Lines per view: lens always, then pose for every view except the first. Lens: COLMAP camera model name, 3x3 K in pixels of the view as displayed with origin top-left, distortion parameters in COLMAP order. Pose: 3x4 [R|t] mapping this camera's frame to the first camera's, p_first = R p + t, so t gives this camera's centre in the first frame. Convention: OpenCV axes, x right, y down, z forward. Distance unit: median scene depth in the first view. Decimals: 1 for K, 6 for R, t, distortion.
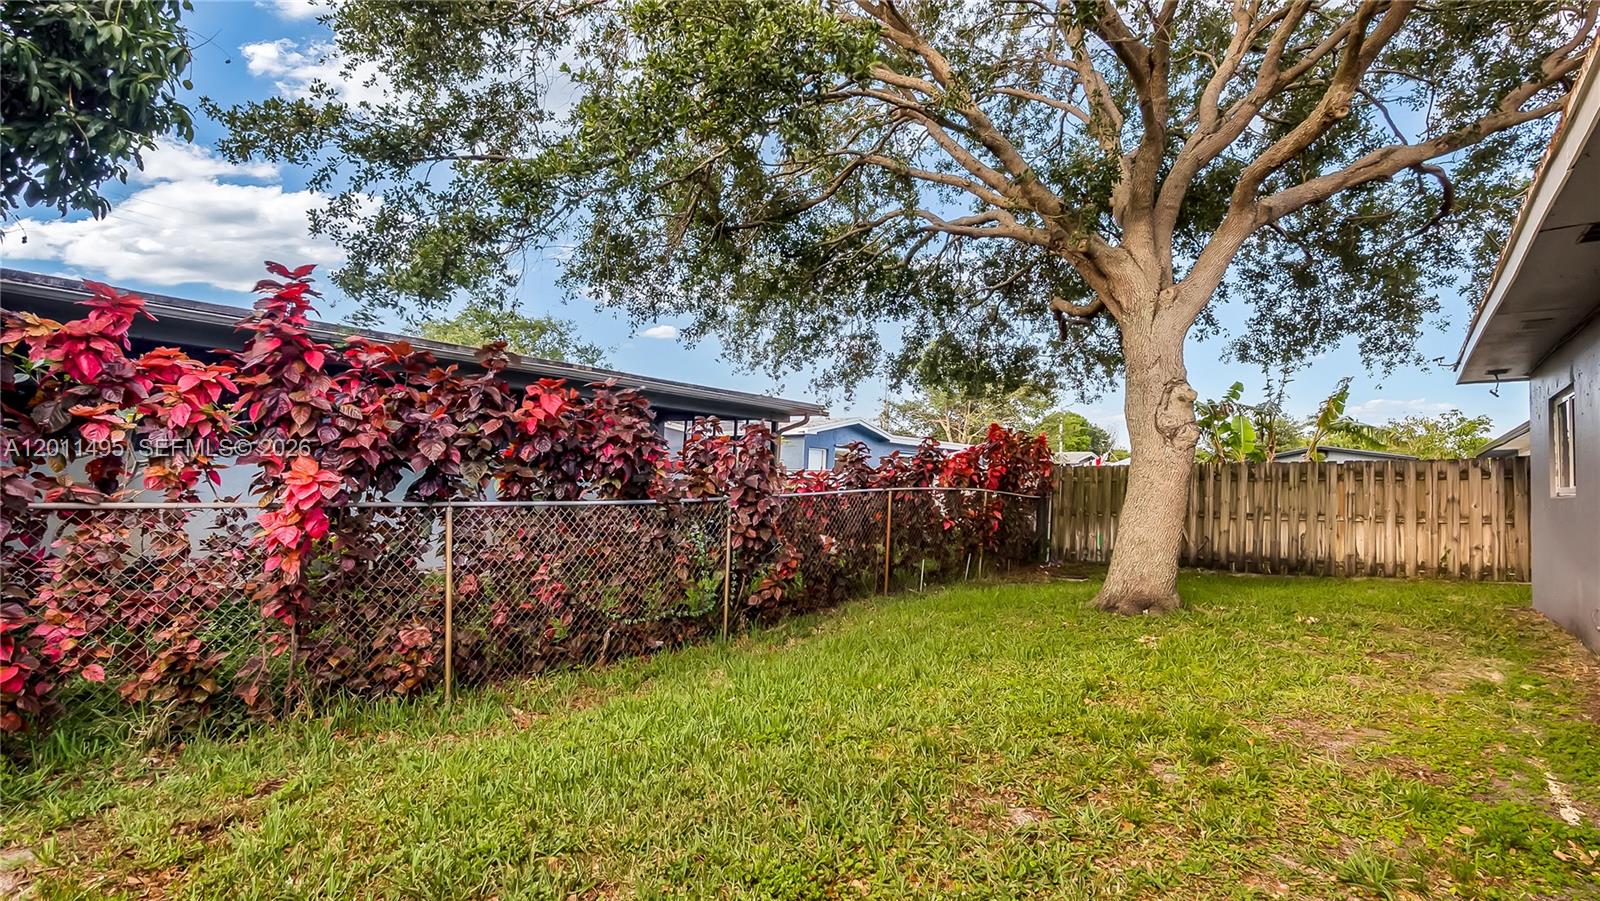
lens RADIAL K [[774.3, 0, 800.0], [0, 774.3, 450.5], [0, 0, 1]] dist [-0.003985, -0.000152]
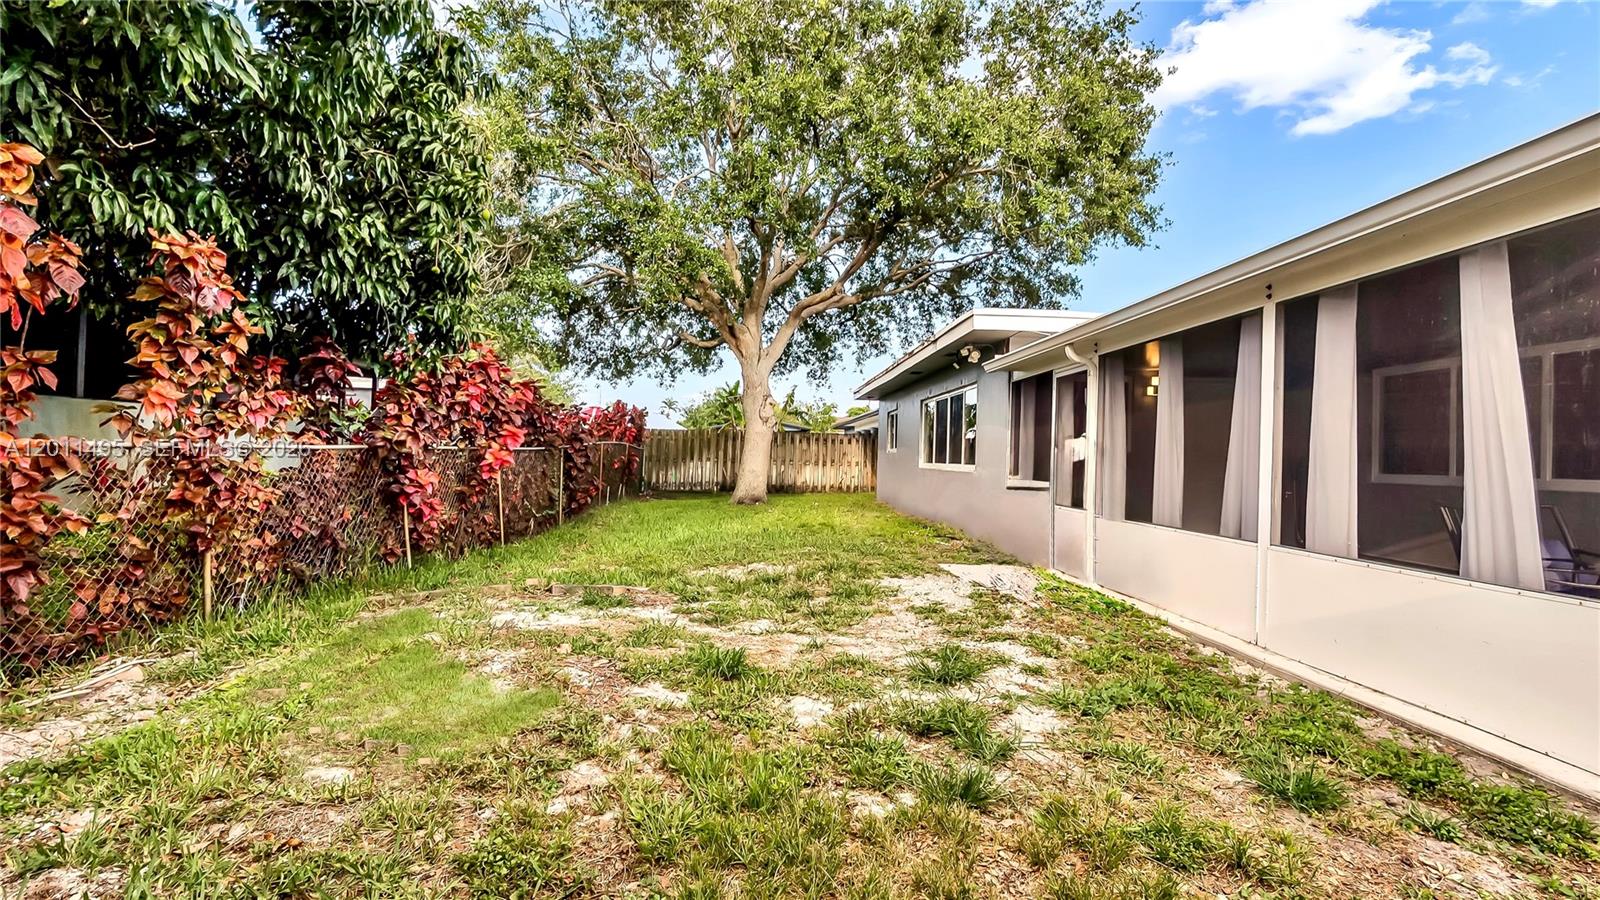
lens RADIAL K [[774.3, 0, 800.0], [0, 774.3, 450.0], [0, 0, 1]] dist [-0.003985, -0.000152]
pose [[0.757203, 0.014452, 0.653019, -0.563297], [-0.054475, 0.997669, 0.041087, -0.022160], [-0.650903, -0.066684, 0.756226, -0.451447]]
